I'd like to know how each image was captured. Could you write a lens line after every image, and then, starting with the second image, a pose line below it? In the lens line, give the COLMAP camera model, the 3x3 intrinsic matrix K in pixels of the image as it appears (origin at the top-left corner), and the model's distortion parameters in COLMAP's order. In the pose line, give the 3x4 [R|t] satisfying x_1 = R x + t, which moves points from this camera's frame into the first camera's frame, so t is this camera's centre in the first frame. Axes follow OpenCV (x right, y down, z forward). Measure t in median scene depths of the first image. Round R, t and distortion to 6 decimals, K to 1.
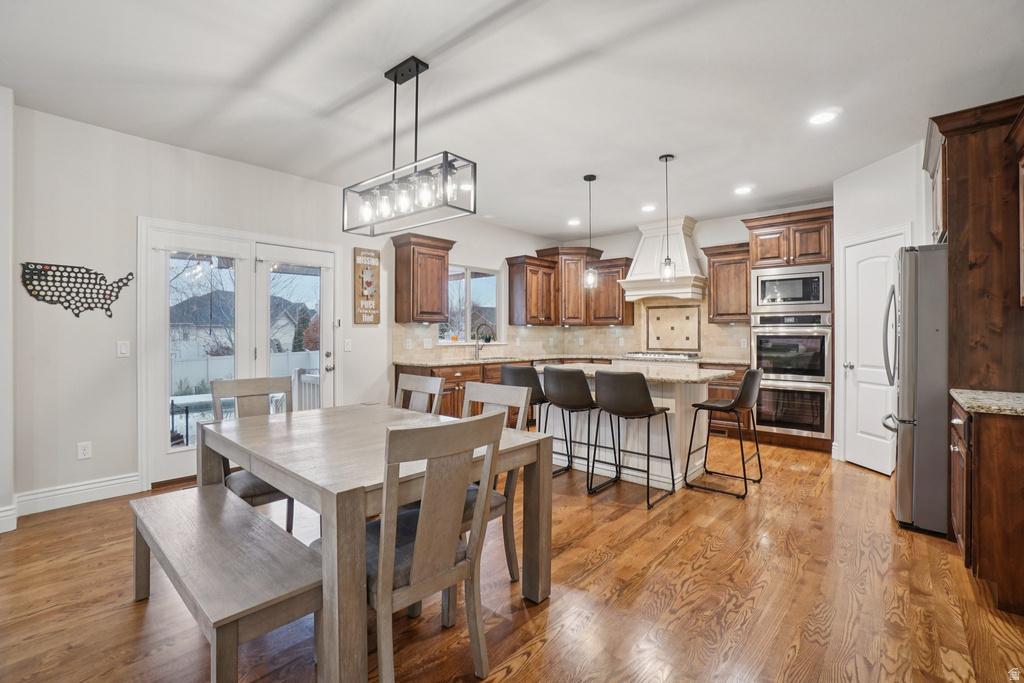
lens RADIAL K [[456.2, 0, 507.1], [0, 456.2, 331.4], [0, 0, 1]] dist [-0.043954, 0.009106]
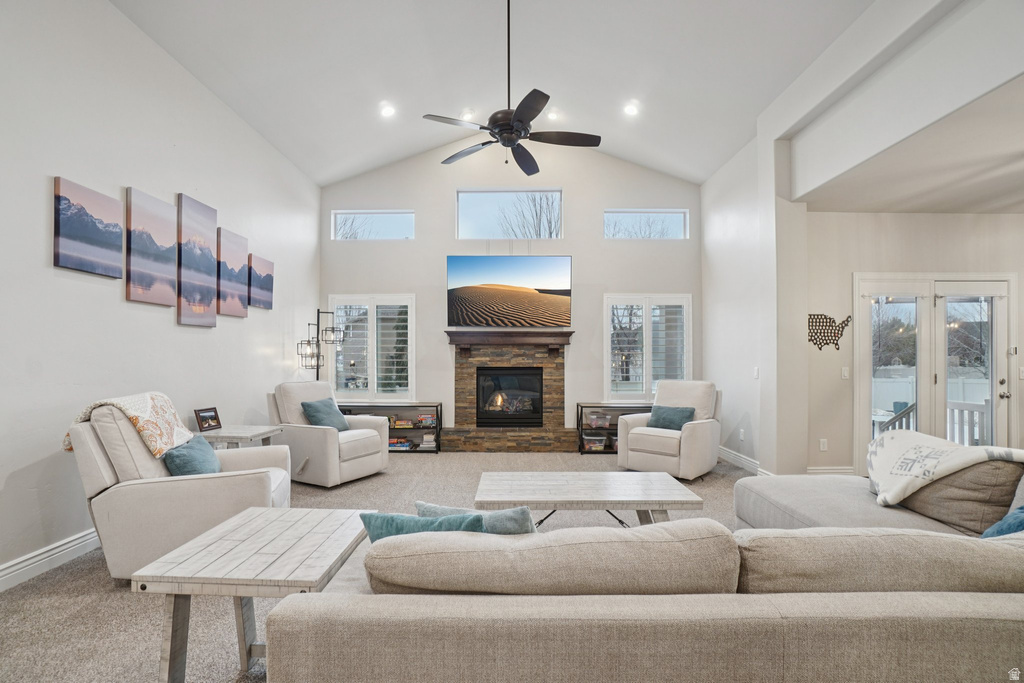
lens RADIAL K [[456.2, 0, 510.0], [0, 456.2, 357.1], [0, 0, 1]] dist [-0.043954, 0.009106]
pose [[0.663311, -0.004076, -0.748333, -0.369288], [0.003994, 0.999990, -0.001907, -0.007418], [0.748333, -0.001724, 0.663321, -0.457401]]
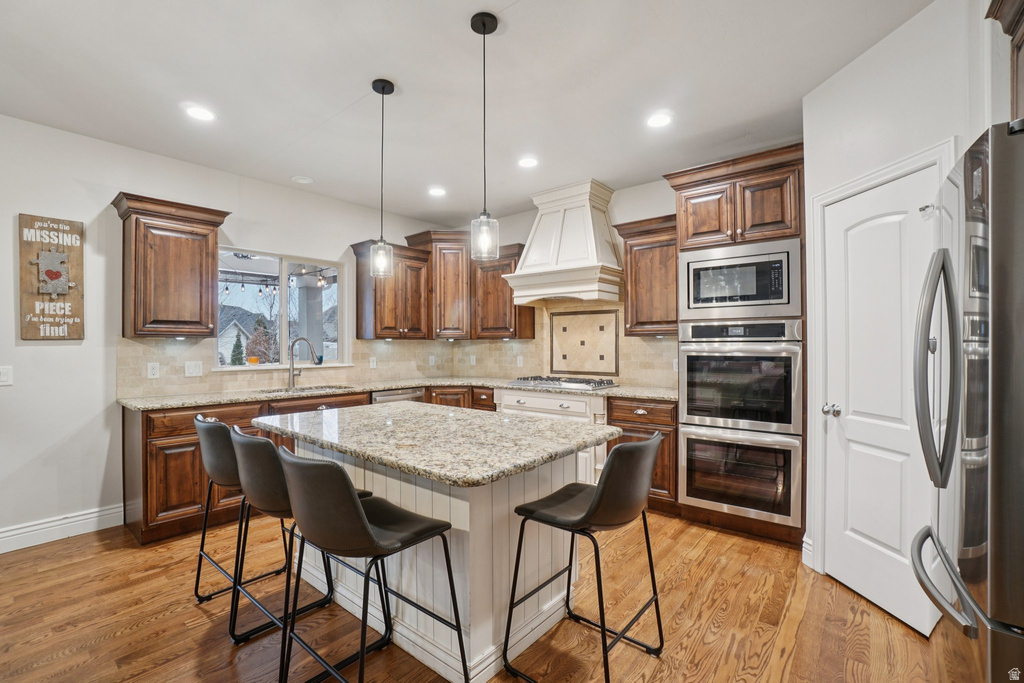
lens RADIAL K [[456.2, 0, 503.2], [0, 456.2, 341.8], [0, 0, 1]] dist [-0.043954, 0.009106]
pose [[0.999456, -0.003425, 0.032812, 0.287269], [0.003459, 0.999994, -0.000974, -0.011337], [-0.032808, 0.001087, 0.999461, 0.387547]]
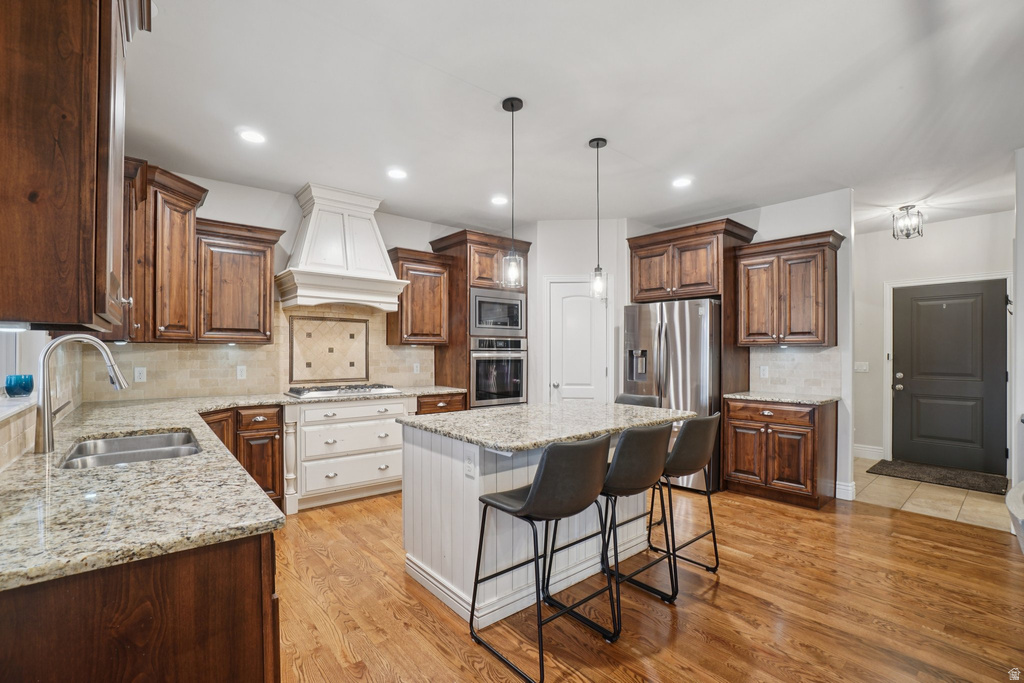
lens RADIAL K [[456.2, 0, 511.3], [0, 456.2, 351.5], [0, 0, 1]] dist [-0.043954, 0.009106]
pose [[0.147685, 0.000606, 0.989034, -0.371799], [-0.008710, 0.999962, 0.000688, -0.009924], [-0.988996, -0.008716, 0.147685, 0.826892]]
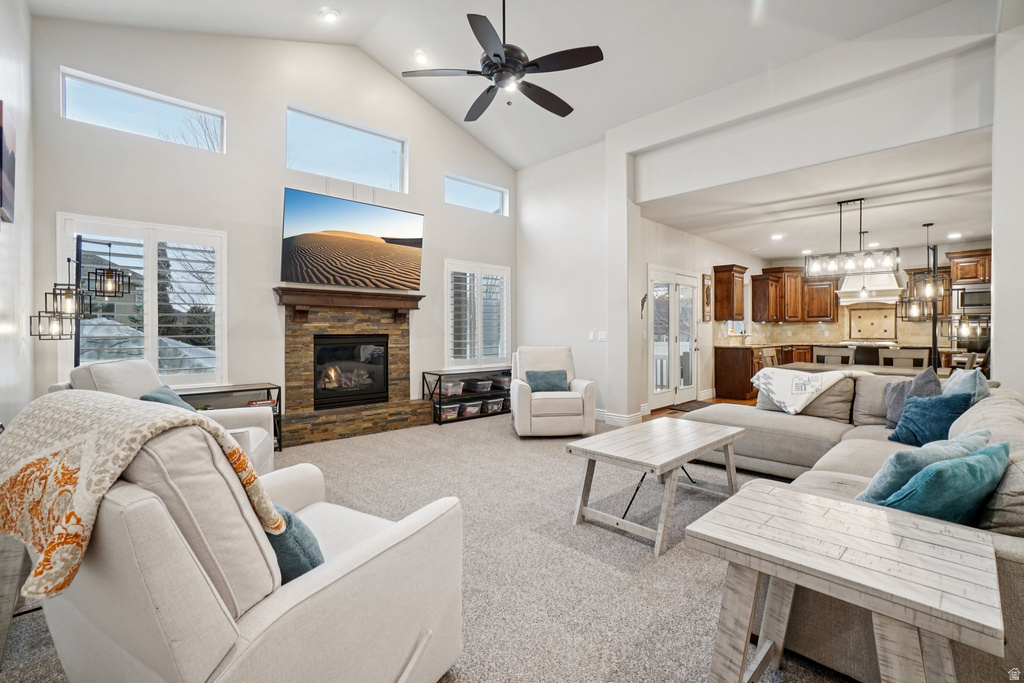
lens RADIAL K [[456.2, 0, 494.0], [0, 456.2, 333.6], [0, 0, 1]] dist [-0.043954, 0.009106]
pose [[0.996137, -0.001693, -0.087798, -0.925304], [0.002791, 0.999919, 0.012382, 0.004083], [0.087770, -0.012579, 0.996061, -0.656154]]
